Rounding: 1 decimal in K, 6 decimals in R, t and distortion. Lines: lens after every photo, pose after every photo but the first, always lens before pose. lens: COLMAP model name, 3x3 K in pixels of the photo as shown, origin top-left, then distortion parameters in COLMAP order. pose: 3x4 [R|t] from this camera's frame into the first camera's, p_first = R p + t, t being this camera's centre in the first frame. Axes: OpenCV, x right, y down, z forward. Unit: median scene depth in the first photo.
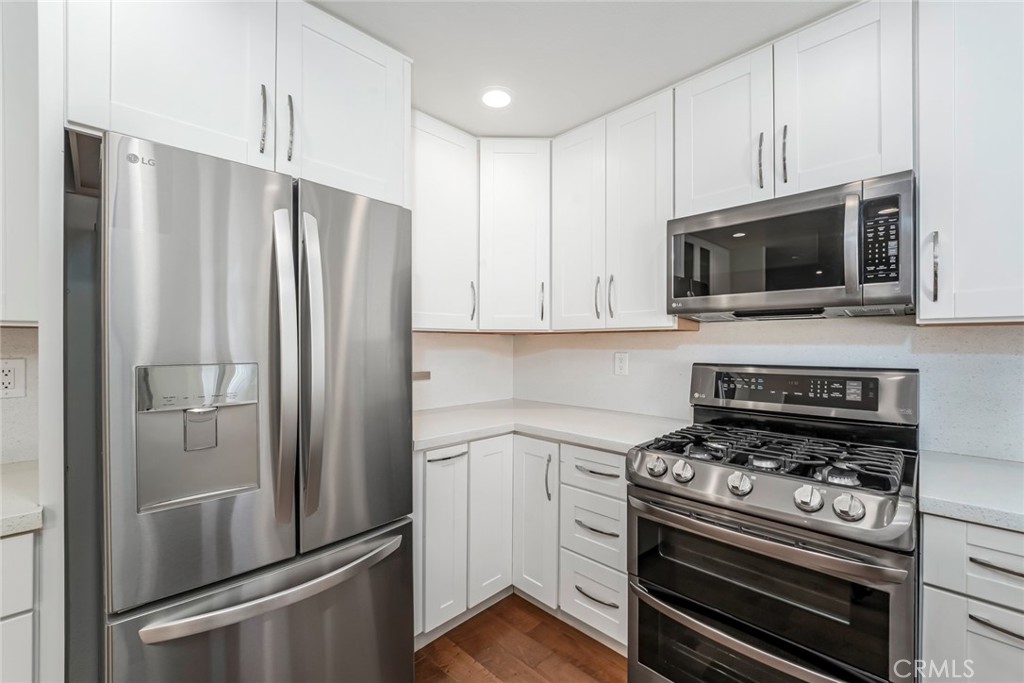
lens RADIAL K [[420.9, 0, 513.4], [0, 420.9, 345.7], [0, 0, 1]] dist [-0.014967, 0.000008]
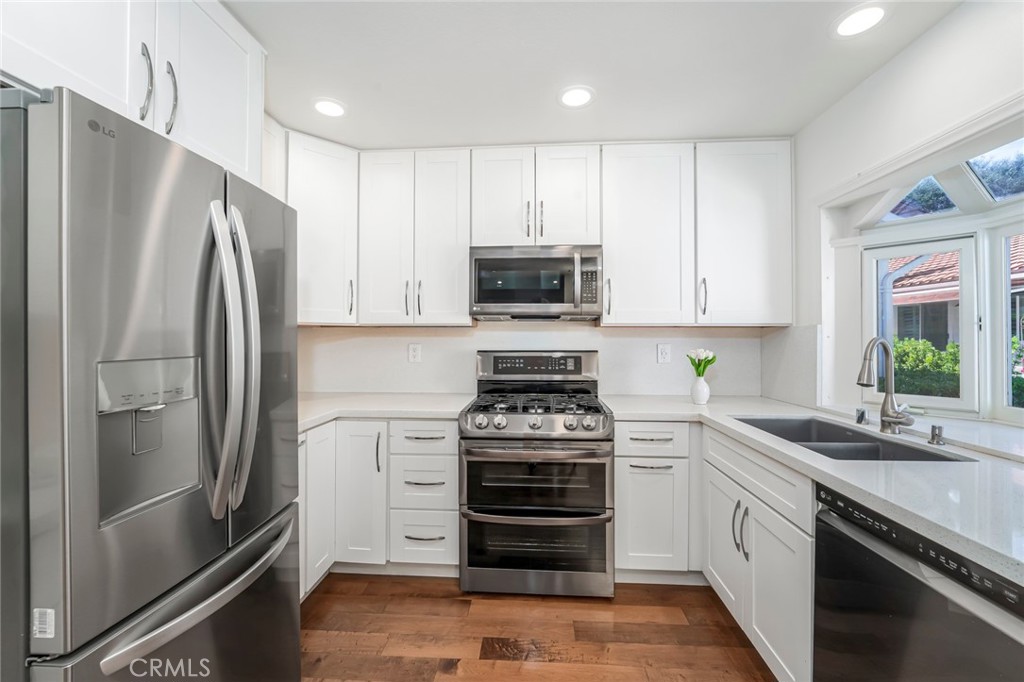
lens RADIAL K [[420.9, 0, 514.5], [0, 420.9, 335.0], [0, 0, 1]] dist [-0.002400, 0.000126]
pose [[0.753379, 0.002749, 0.657581, -0.490257], [0.001913, 0.999978, -0.006373, -0.000748], [-0.657584, 0.006059, 0.753357, -0.152172]]
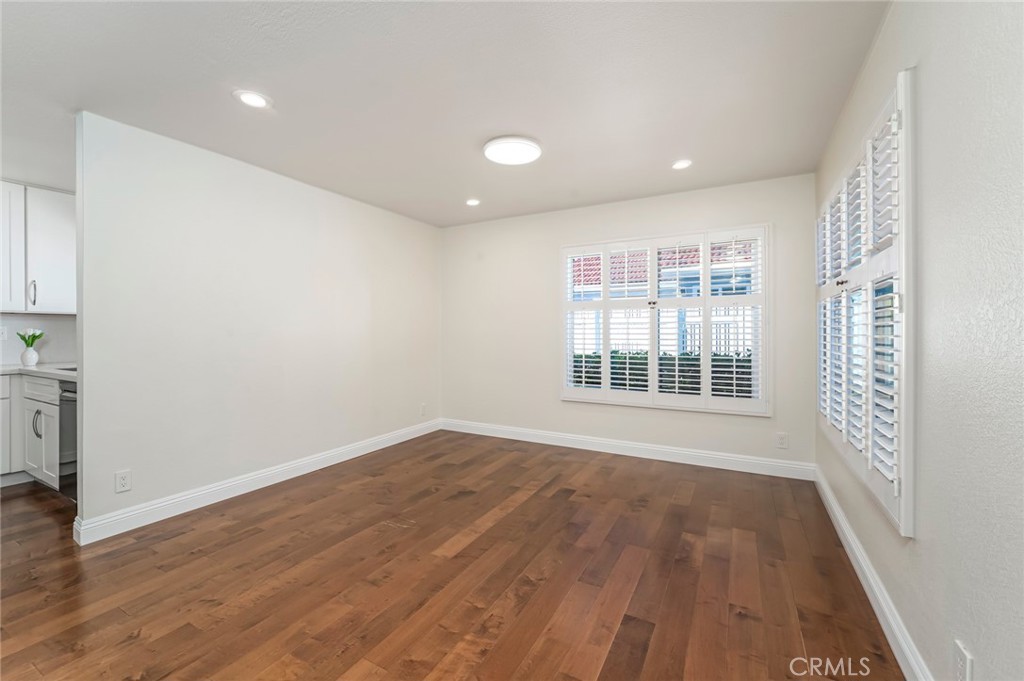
lens RADIAL K [[412.7, 0, 516.4], [0, 412.7, 337.7], [0, 0, 1]] dist [-0.012216, 0.000174]
pose [[-0.274026, -0.009799, 0.961672, -1.794967], [0.000194, 0.999948, 0.010244, 0.070686], [-0.961722, 0.002994, -0.274010, -1.372517]]
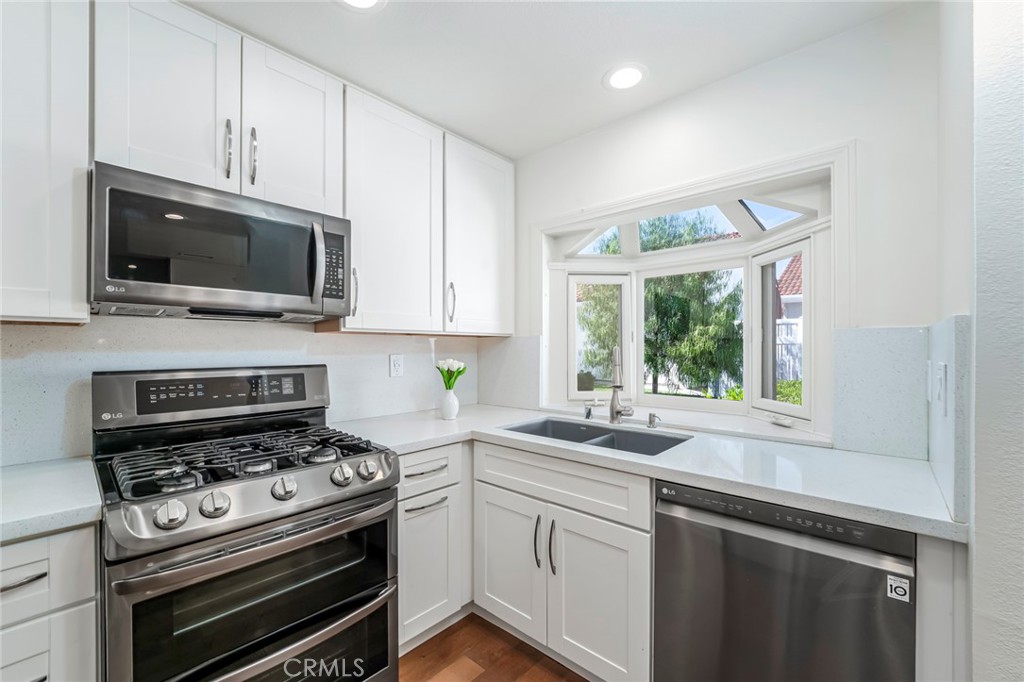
lens RADIAL K [[417.8, 0, 514.3], [0, 417.8, 347.9], [0, 0, 1]] dist [-0.011083, 0.000792]
pose [[-0.044923, -0.002392, 0.998988, -0.370486], [0.001319, 0.999996, 0.002453, 0.000193], [-0.998990, 0.001428, -0.044920, 0.413783]]
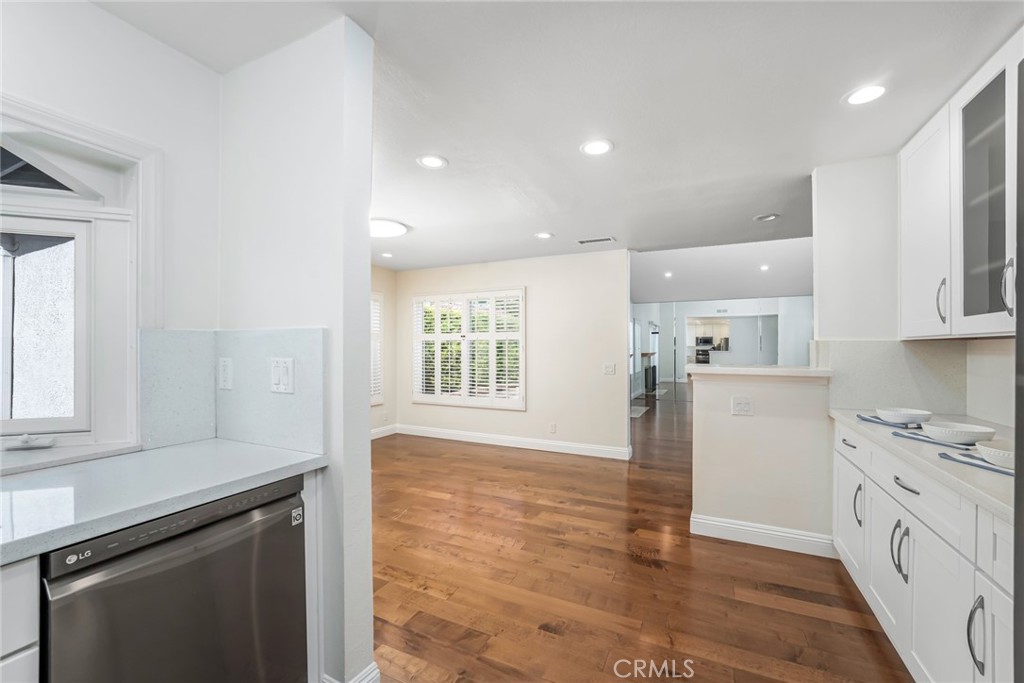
lens RADIAL K [[420.9, 0, 513.4], [0, 420.9, 345.7], [0, 0, 1]] dist [-0.014967, 0.000008]
pose [[-0.944942, -0.002883, -0.327226, 0.079997], [-0.002198, 0.999995, -0.002465, -0.000715], [0.327231, -0.001610, -0.944943, 0.811122]]
